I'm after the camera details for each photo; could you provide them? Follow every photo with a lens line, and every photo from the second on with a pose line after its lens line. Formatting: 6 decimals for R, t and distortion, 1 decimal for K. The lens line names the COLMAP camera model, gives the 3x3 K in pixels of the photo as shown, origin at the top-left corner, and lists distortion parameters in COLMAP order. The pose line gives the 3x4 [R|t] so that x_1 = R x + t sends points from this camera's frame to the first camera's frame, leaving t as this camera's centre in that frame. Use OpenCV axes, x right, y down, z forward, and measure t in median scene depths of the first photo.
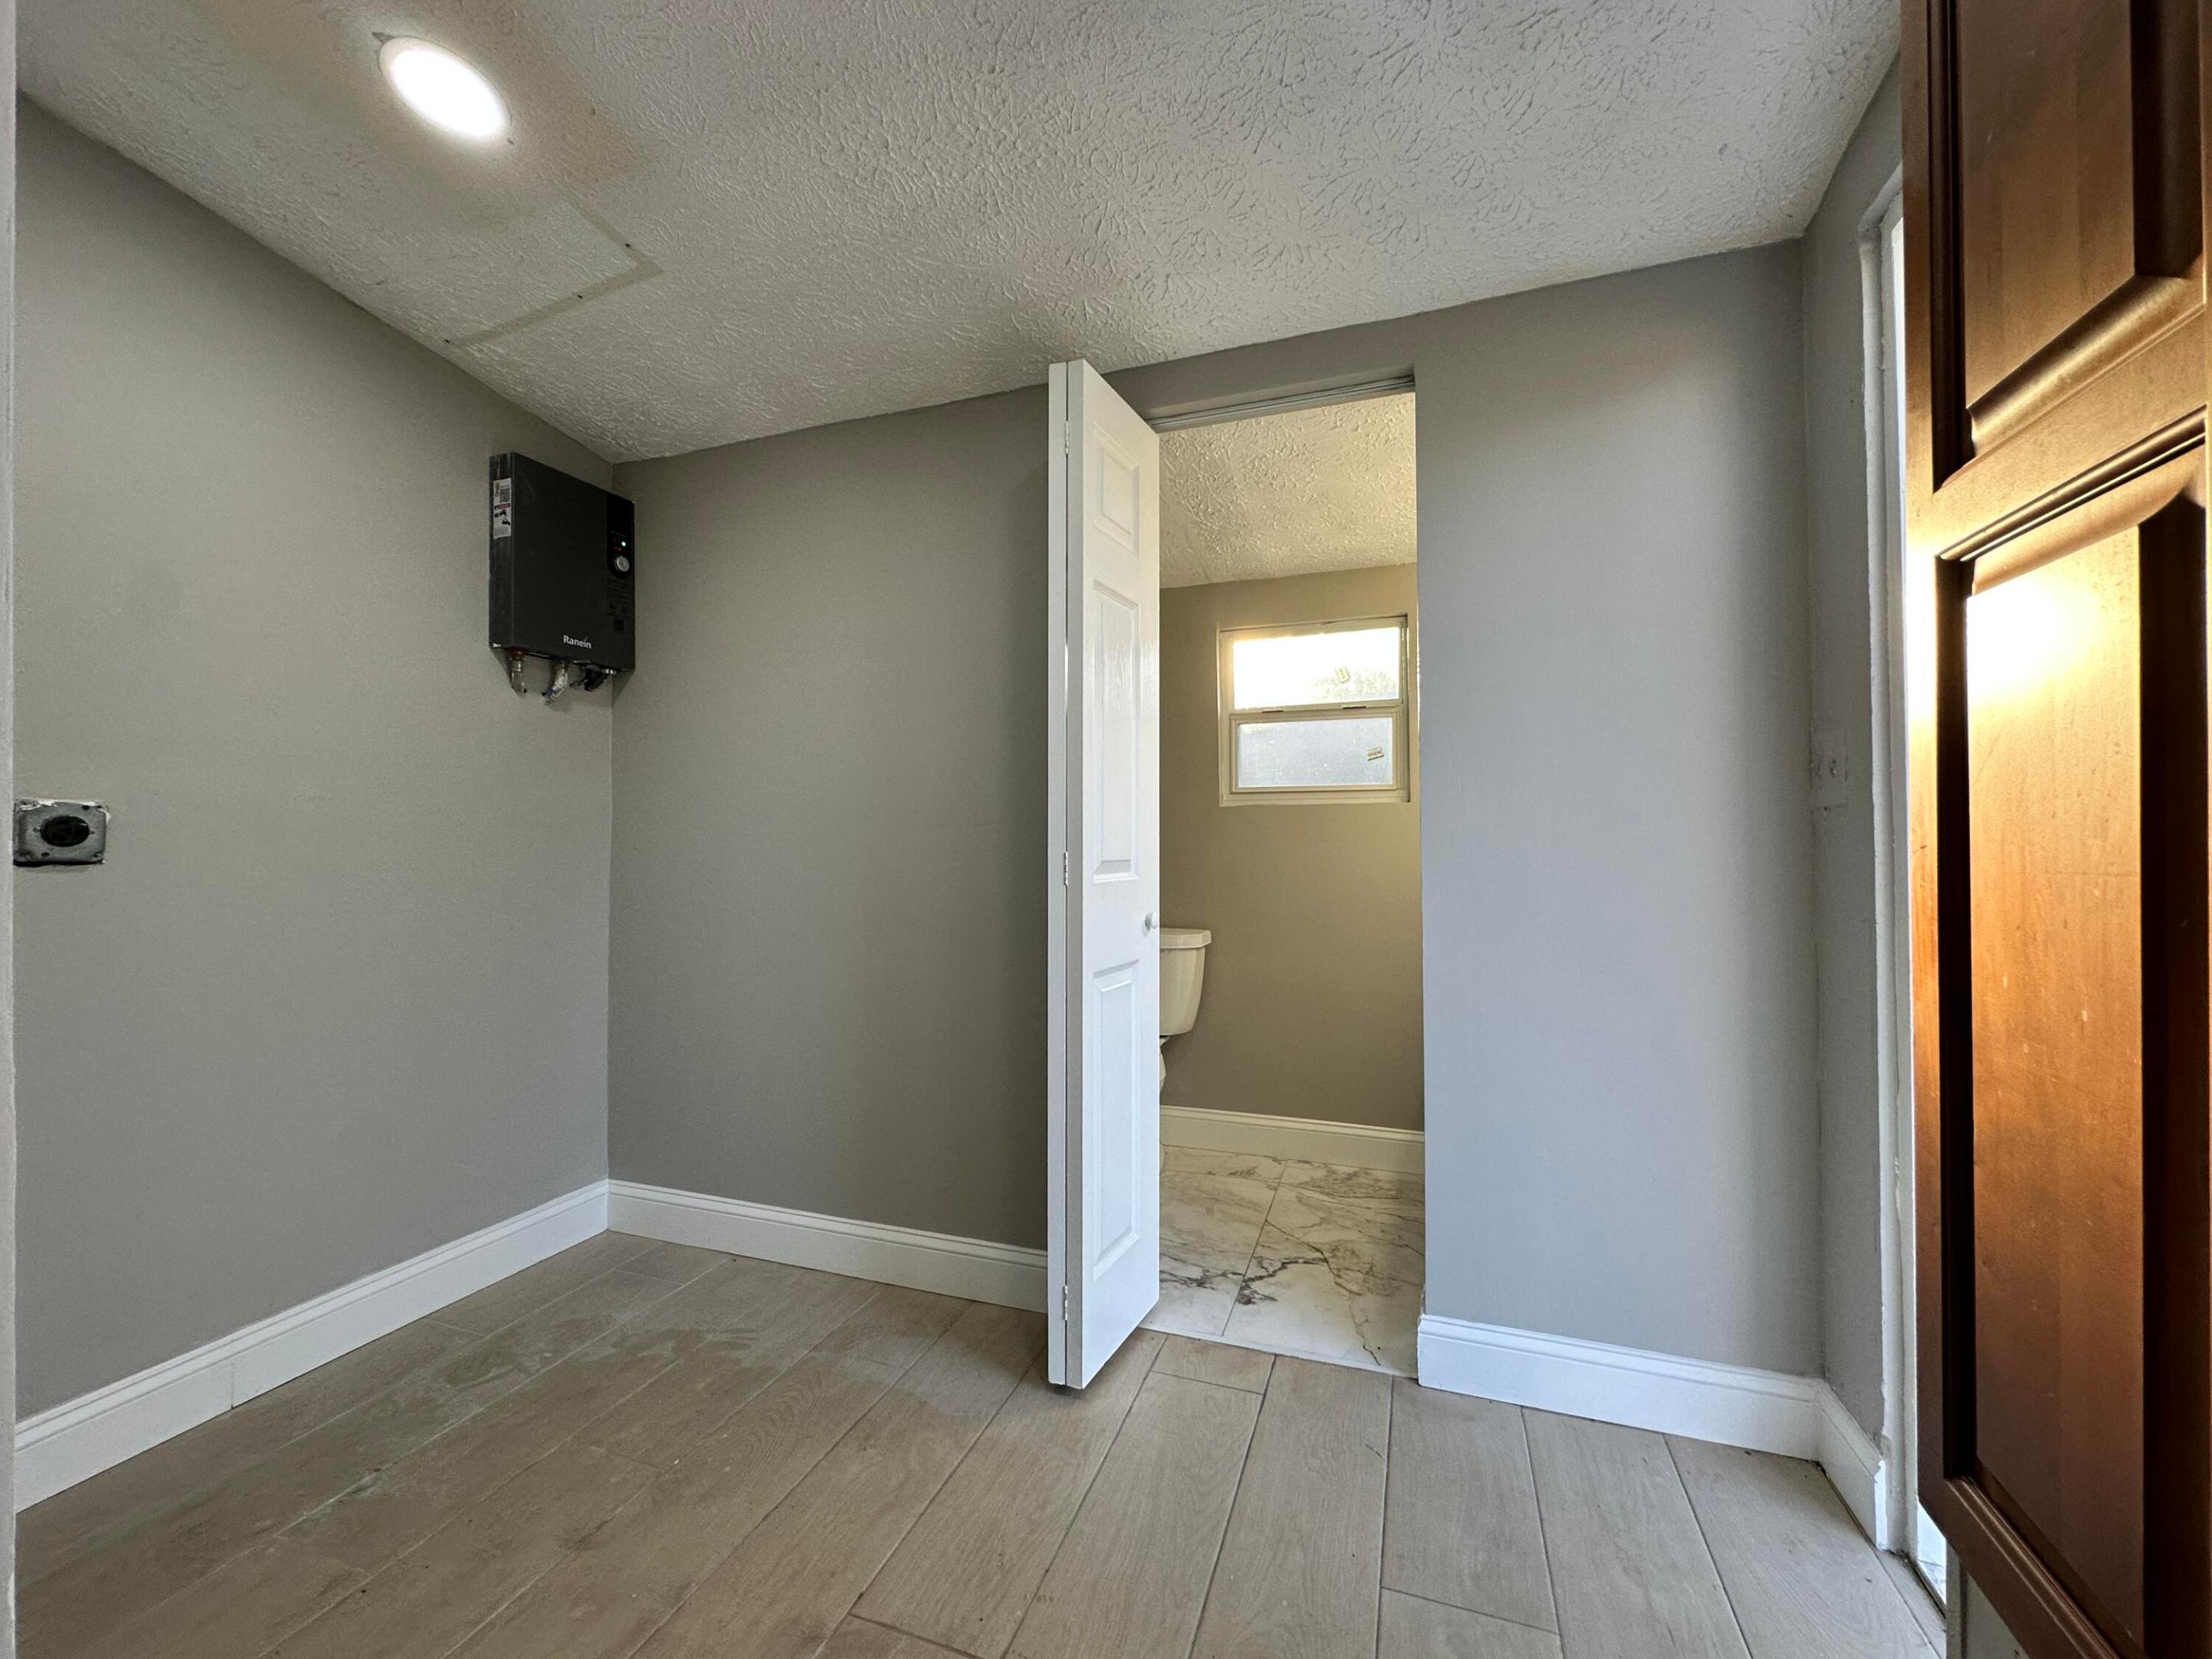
lens RADIAL K [[882.5, 0, 1111.1], [0, 882.5, 833.5], [0, 0, 1]] dist [-0.003094, 0.000517]
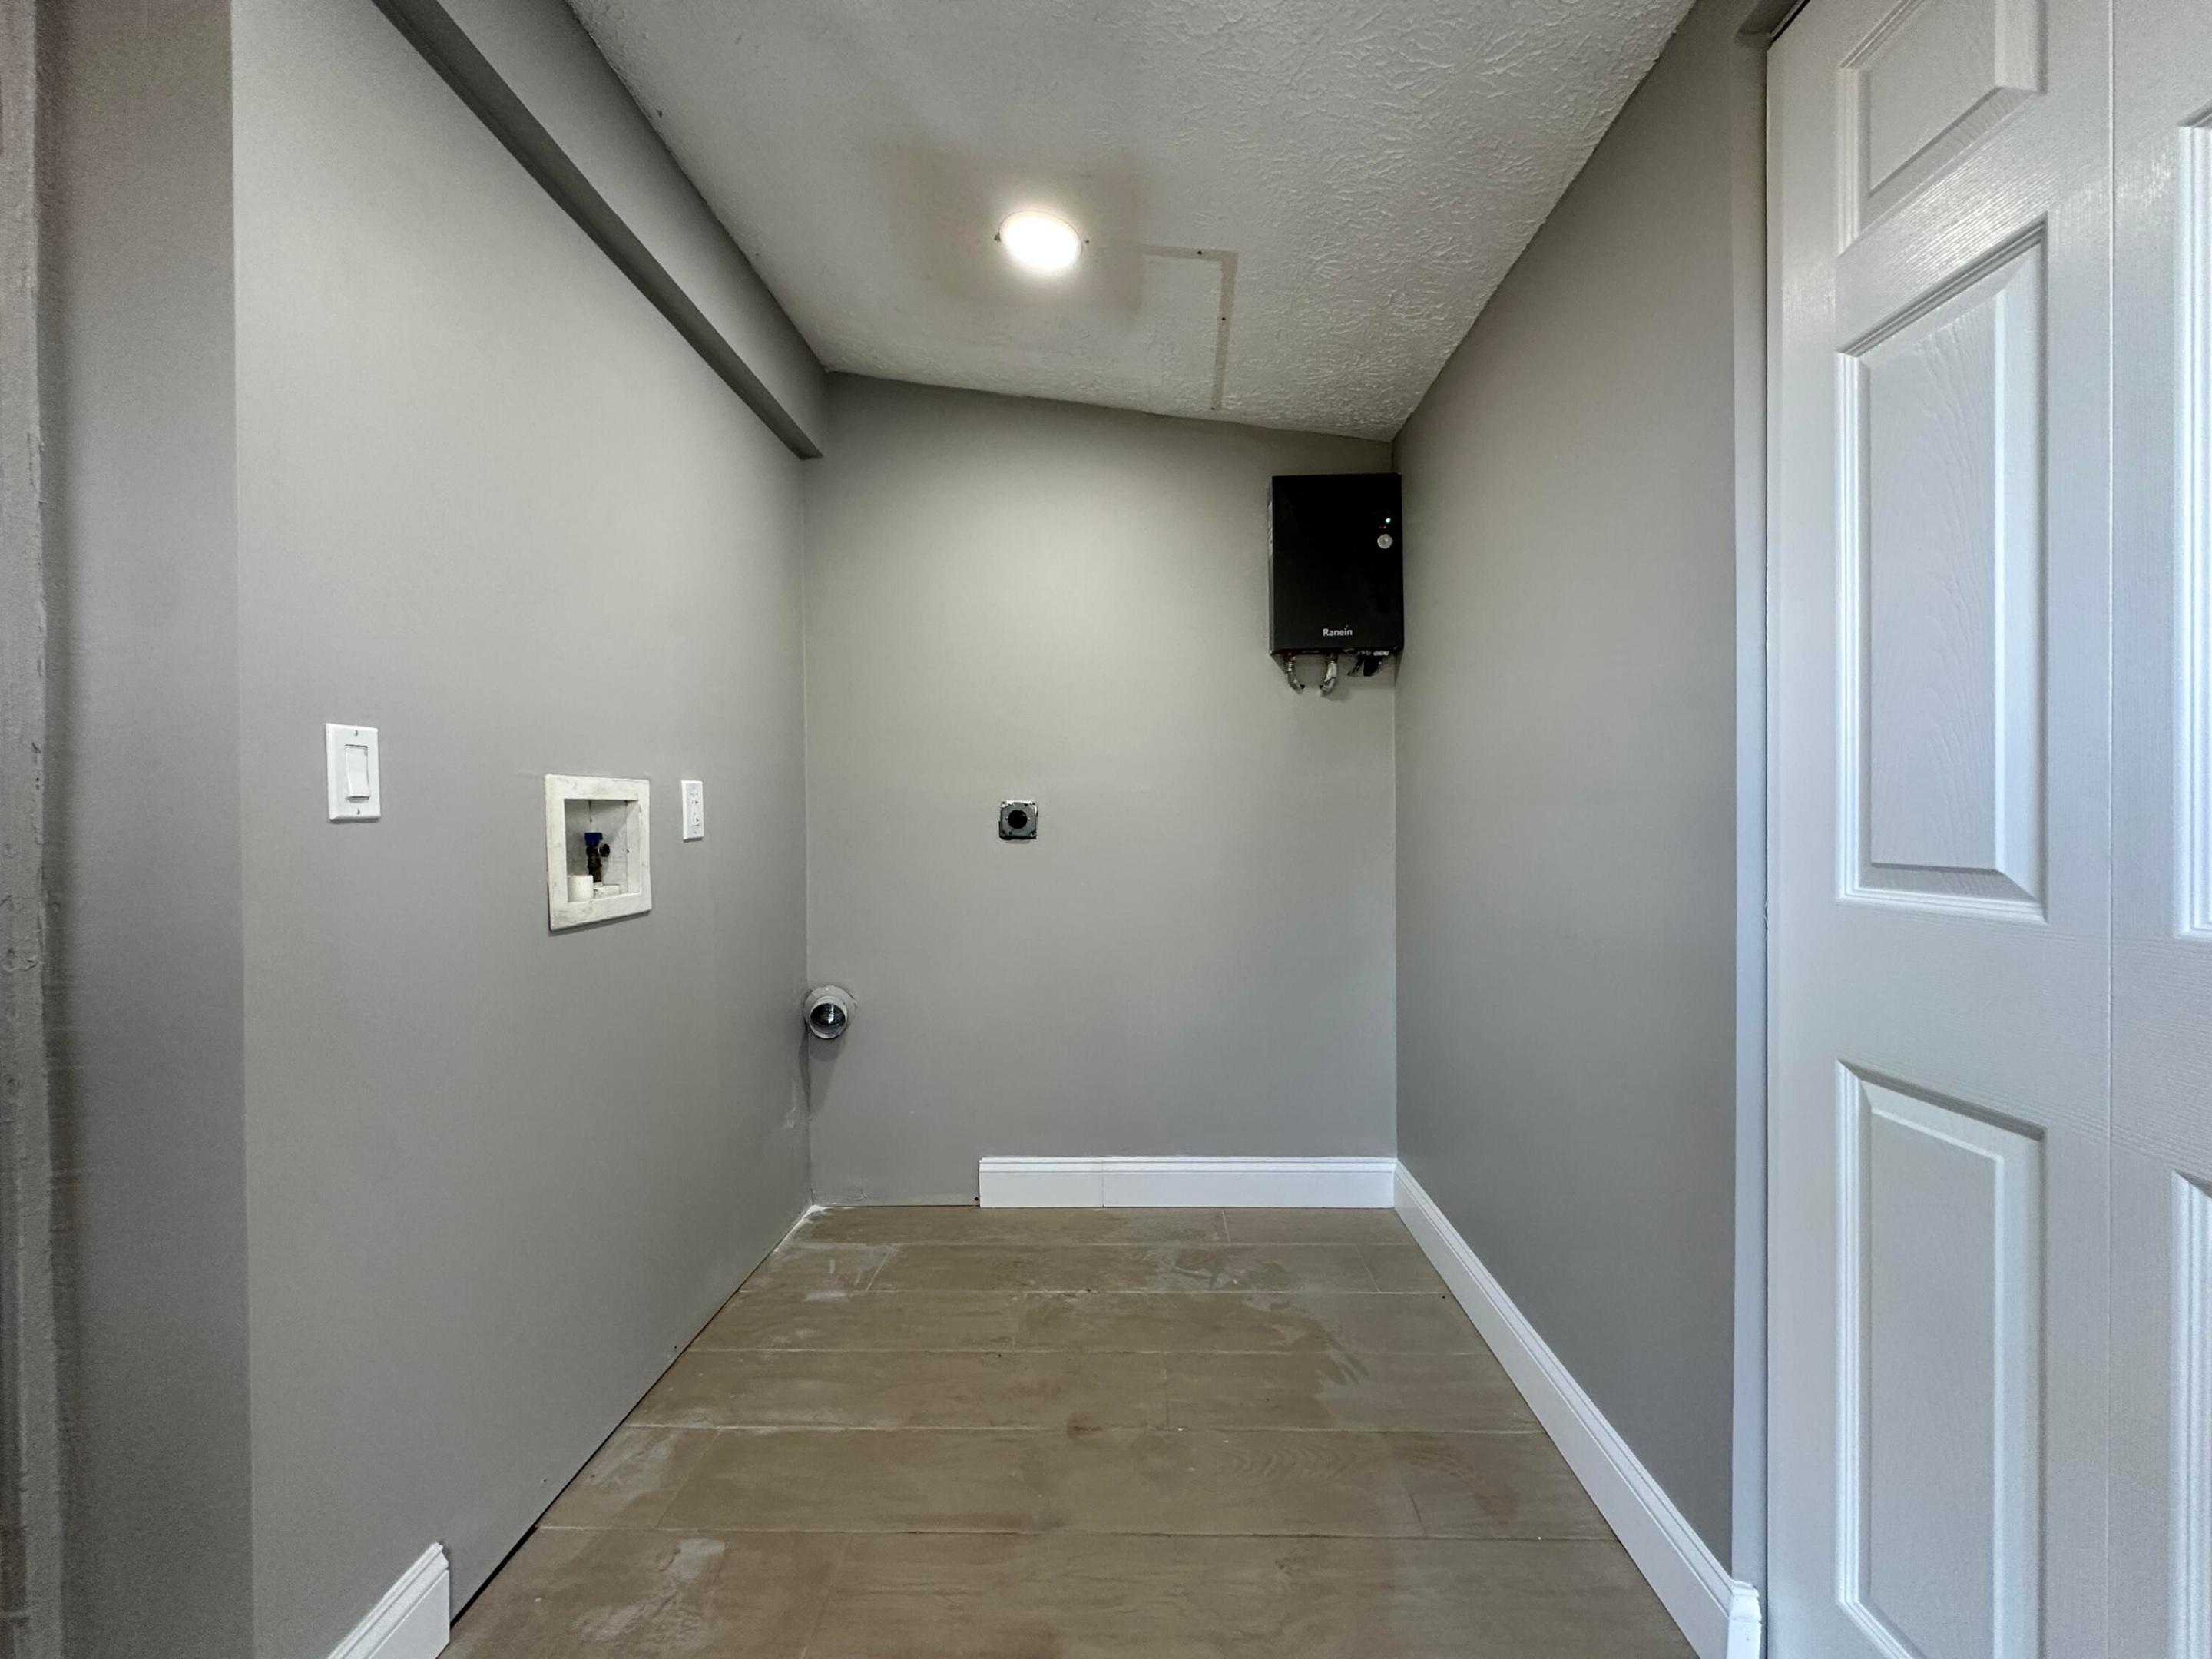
lens RADIAL K [[882.5, 0, 1108.0], [0, 882.5, 829.9], [0, 0, 1]] dist [-0.003094, 0.000517]
pose [[0.306497, 0.006364, -0.951850, 0.365580], [0.014970, 0.999822, 0.011505, 0.001144], [0.951754, -0.017775, 0.306347, 0.498008]]
